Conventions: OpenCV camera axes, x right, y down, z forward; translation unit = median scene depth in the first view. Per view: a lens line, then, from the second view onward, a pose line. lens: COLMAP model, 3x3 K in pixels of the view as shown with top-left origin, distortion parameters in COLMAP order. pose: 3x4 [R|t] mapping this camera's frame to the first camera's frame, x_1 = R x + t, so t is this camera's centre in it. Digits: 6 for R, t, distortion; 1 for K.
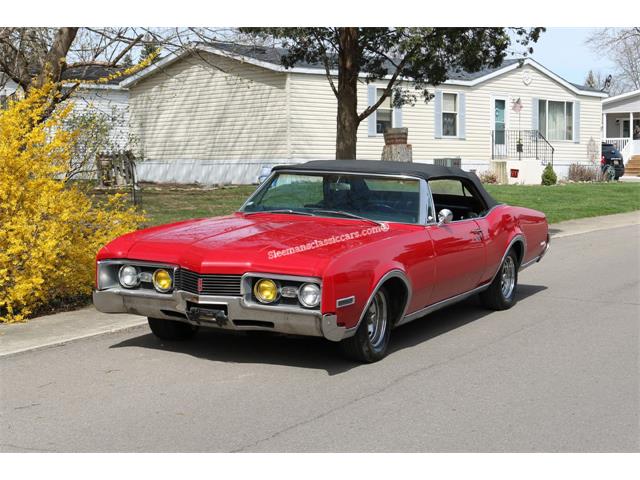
lens RADIAL K [[1356.0, 0, 320.0], [0, 1356.0, 240.0], [0, 0, 1]] dist [-0.040564, 0.068953]
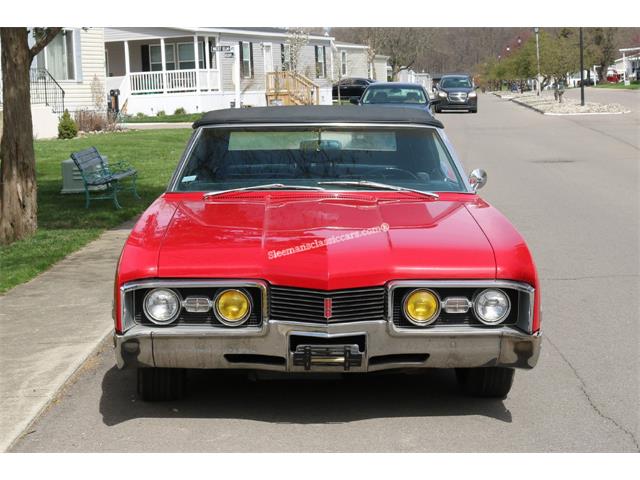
lens RADIAL K [[1648.8, 0, 304.2], [0, 1648.8, 239.8], [0, 0, 1]] dist [-0.043596, 0.302669]
pose [[0.885307, -0.081399, 0.457827, -0.378802], [0.071805, 0.996681, 0.038353, -0.024306], [-0.459429, -0.001080, 0.888214, 0.275942]]
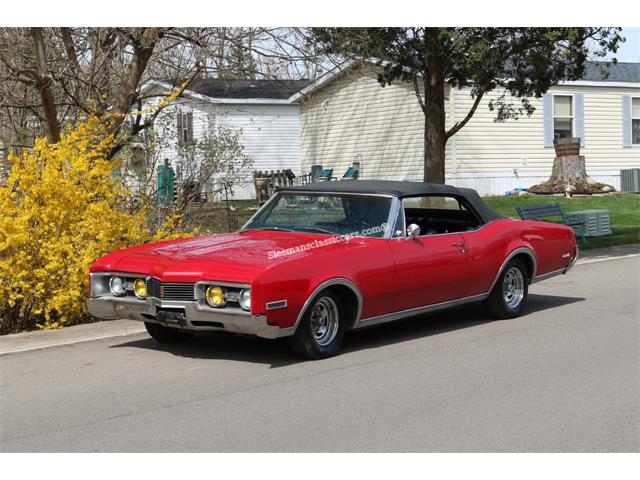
lens RADIAL K [[1648.8, 0, 304.2], [0, 1648.8, 239.8], [0, 0, 1]] dist [-0.043596, 0.302669]
pose [[0.974008, -0.014835, -0.226027, 0.303772], [0.010981, 0.999772, -0.018299, 0.013341], [0.226247, 0.015341, 0.973949, -0.316672]]
